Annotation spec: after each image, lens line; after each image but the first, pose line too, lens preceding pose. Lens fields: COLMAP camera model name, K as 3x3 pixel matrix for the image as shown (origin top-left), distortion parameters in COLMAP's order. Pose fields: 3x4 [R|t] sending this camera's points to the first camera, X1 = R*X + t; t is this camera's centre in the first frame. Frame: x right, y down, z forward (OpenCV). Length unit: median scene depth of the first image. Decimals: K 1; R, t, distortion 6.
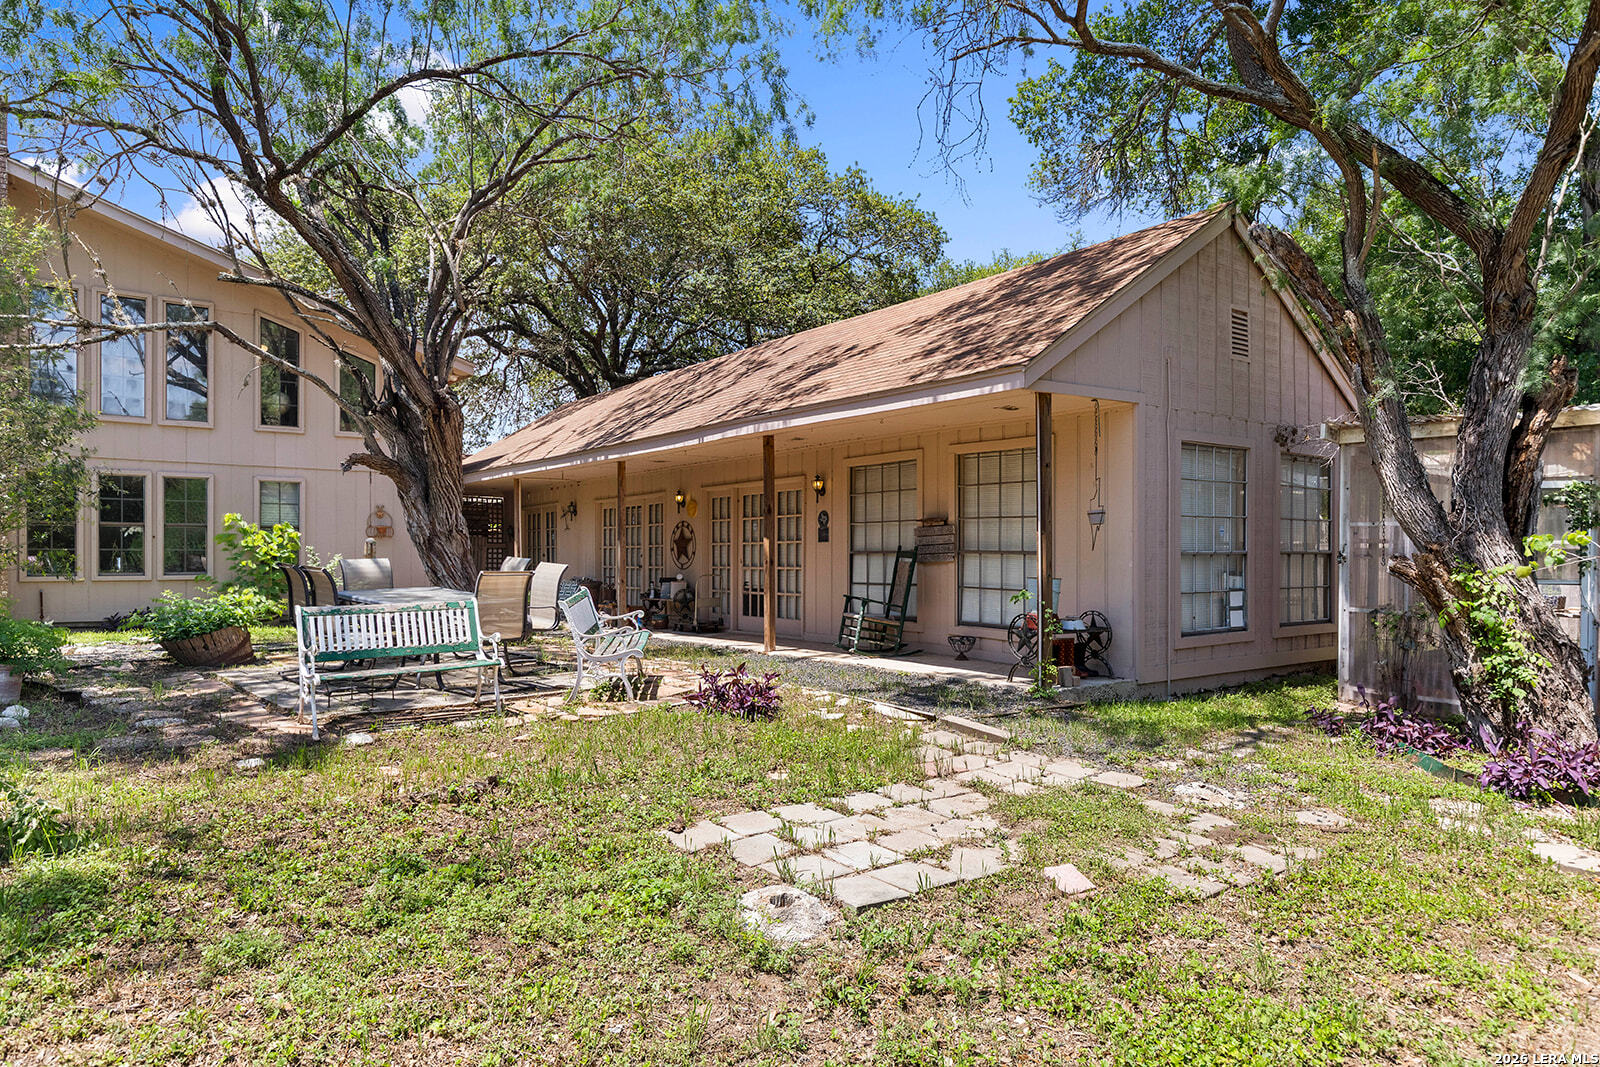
lens RADIAL K [[992.0, 0, 805.0], [0, 992.0, 543.1], [0, 0, 1]] dist [0.003160, 0.000171]
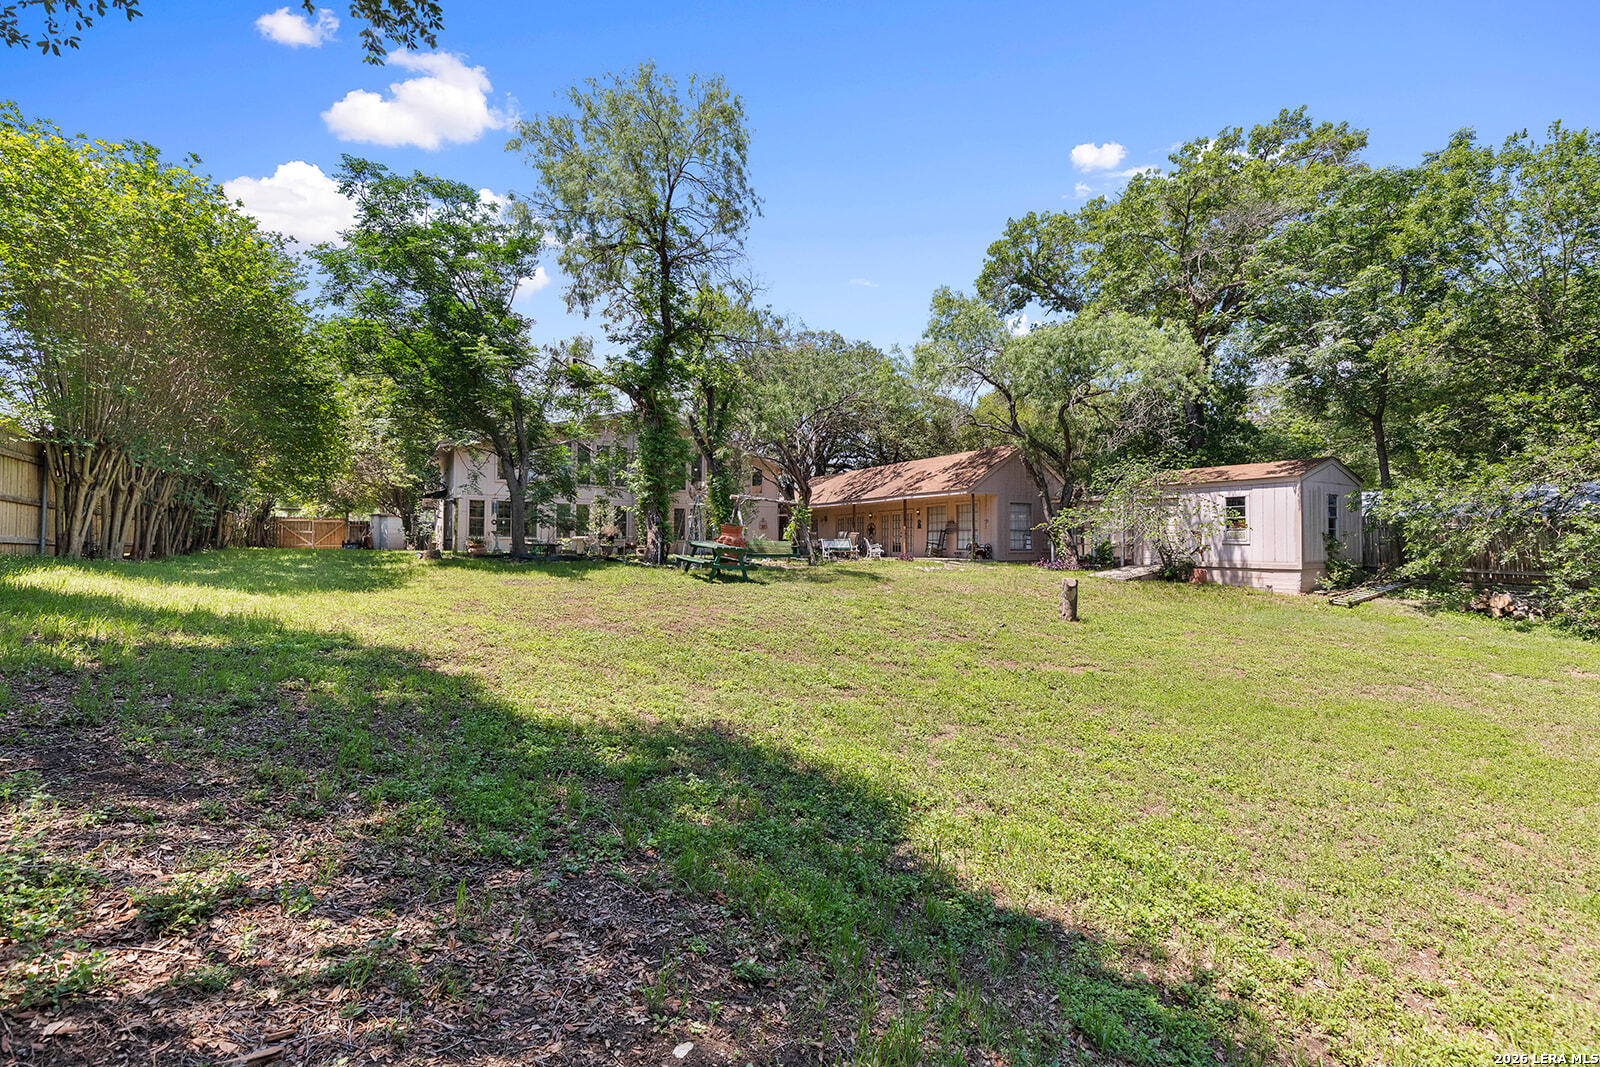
lens RADIAL K [[737.2, 0, 800.8], [0, 737.2, 538.4], [0, 0, 1]] dist [-0.001875, -0.000459]
pose [[0.993474, 0.002040, -0.114040, -0.117313], [-0.002747, 0.999978, -0.006044, 0.057956], [0.114025, 0.006318, 0.993458, -1.869288]]
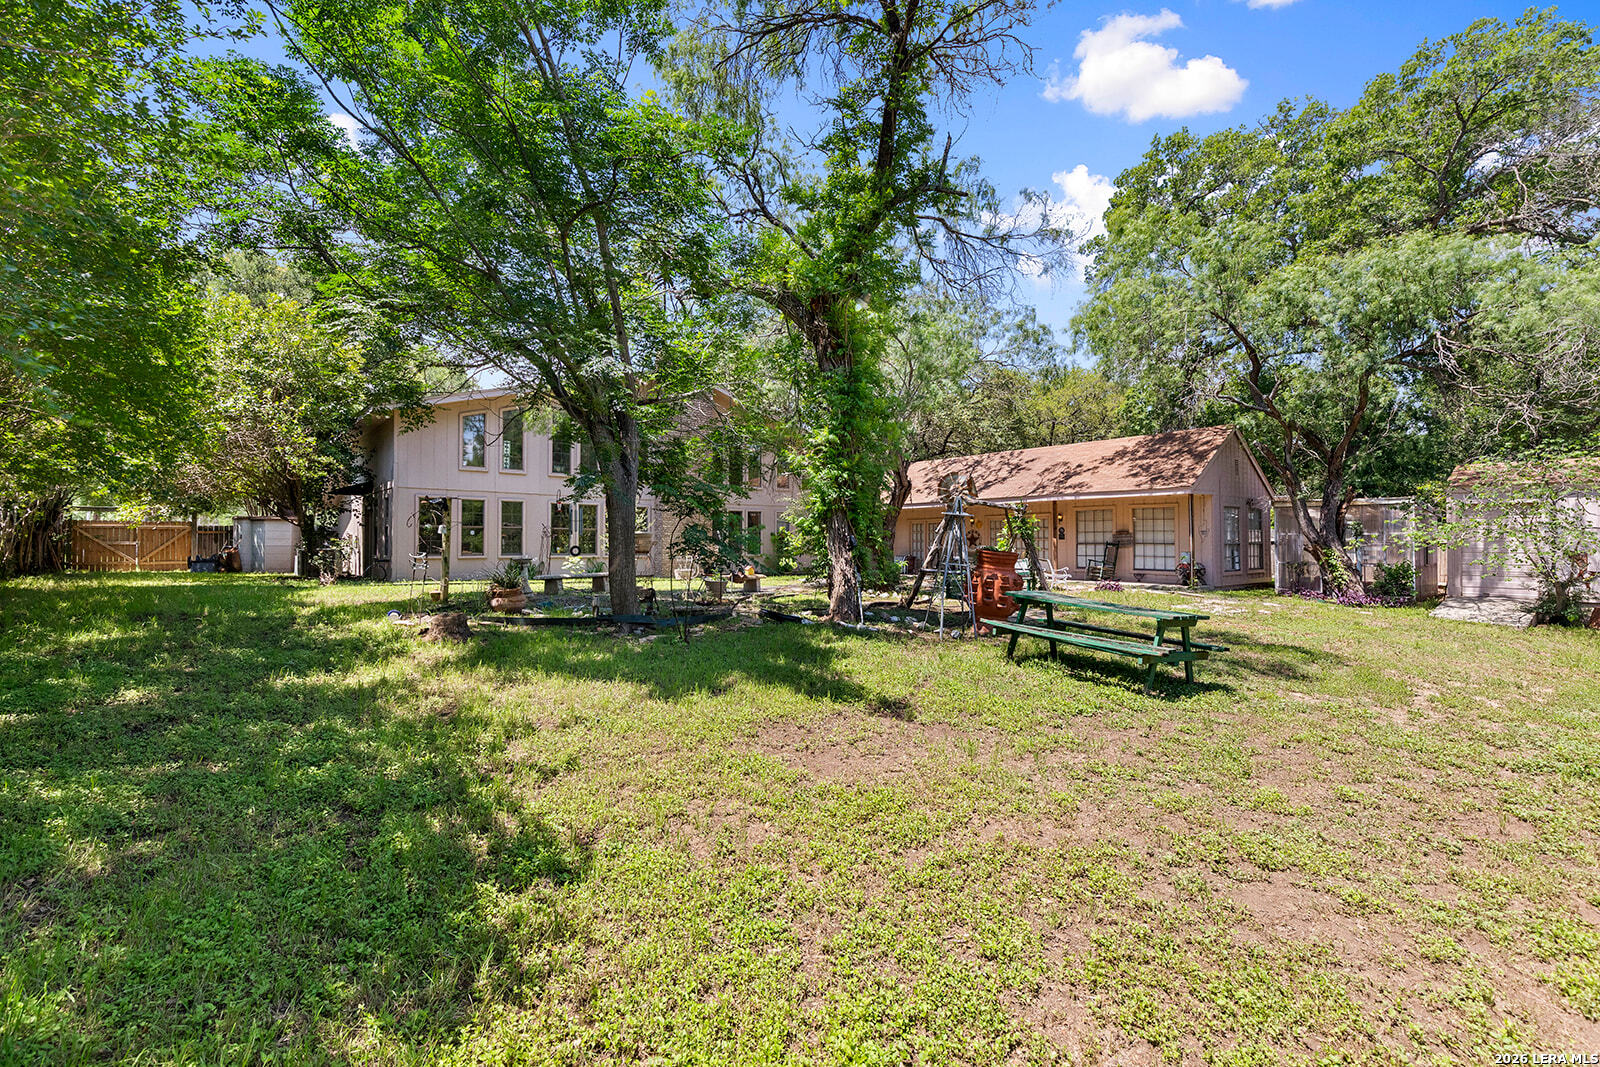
lens RADIAL K [[737.2, 0, 791.8], [0, 737.2, 517.5], [0, 0, 1]] dist [-0.001875, -0.000459]
pose [[0.999456, 0.001295, 0.032947, -0.859566], [-0.000488, 0.999700, -0.024500, -0.012564], [-0.032969, 0.024470, 0.999157, -1.012084]]
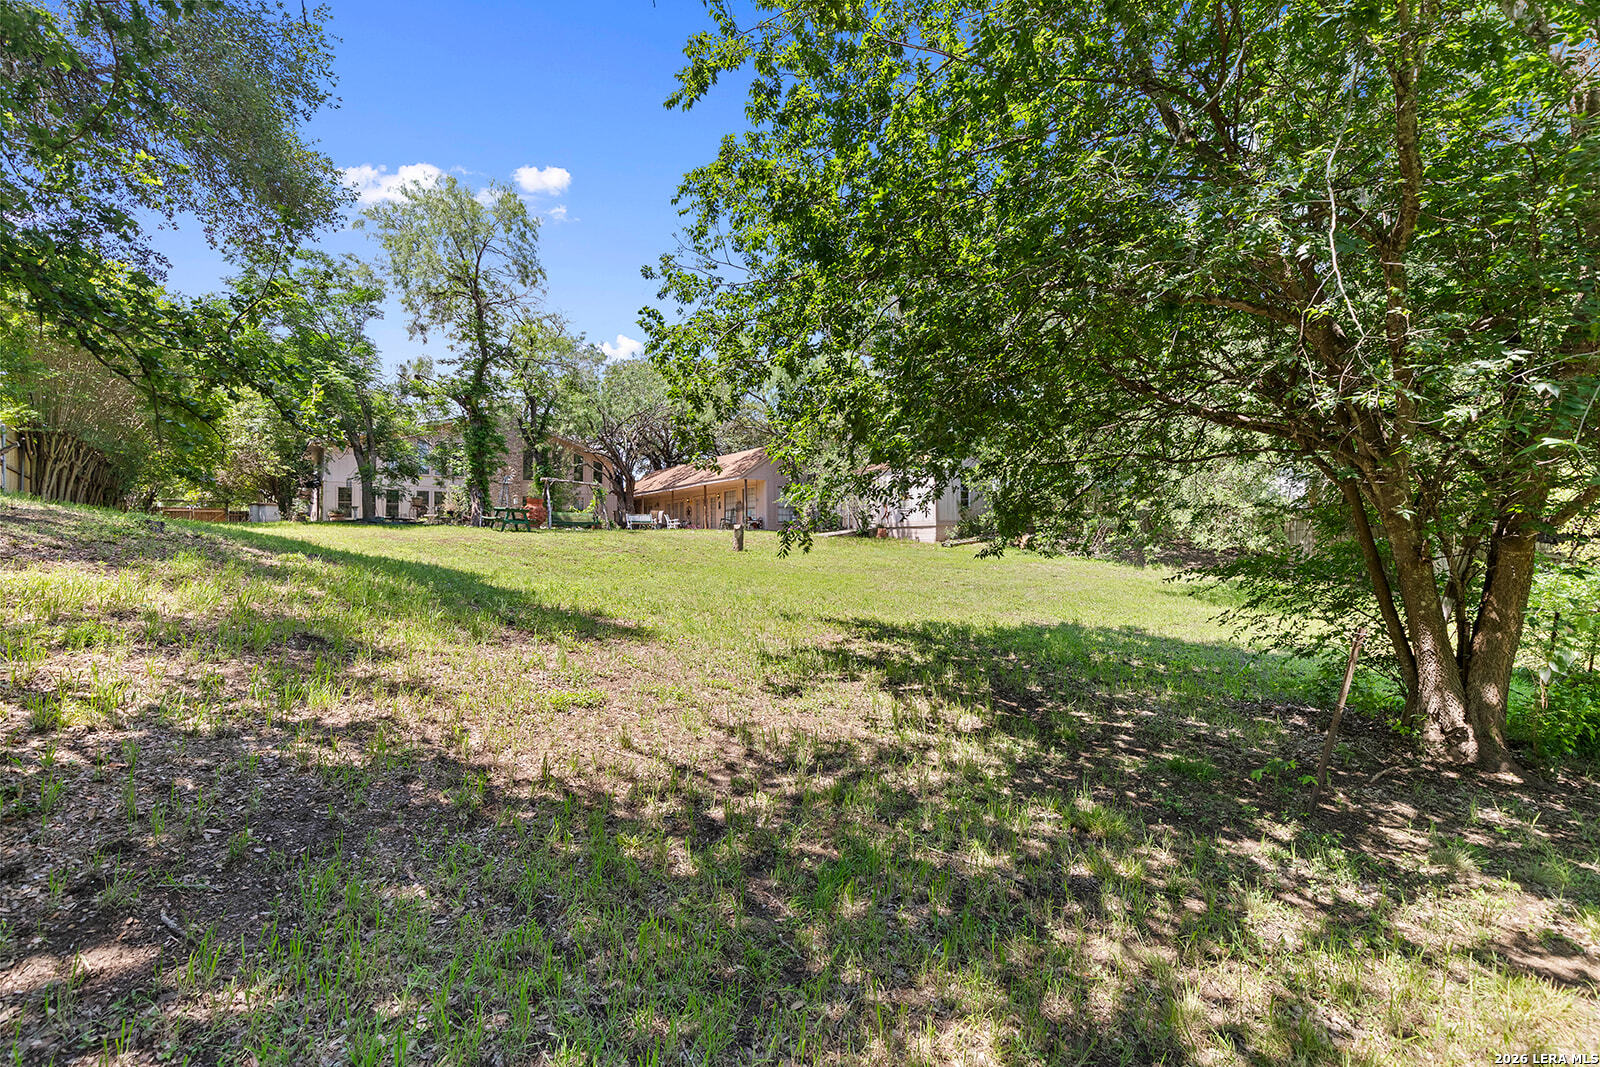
lens RADIAL K [[737.2, 0, 806.8], [0, 737.2, 538.0], [0, 0, 1]] dist [-0.001875, -0.000459]
pose [[0.999896, -0.012815, 0.006596, 0.443822], [0.012890, 0.999851, -0.011449, 0.198923], [-0.006448, 0.011533, 0.999913, -2.628230]]
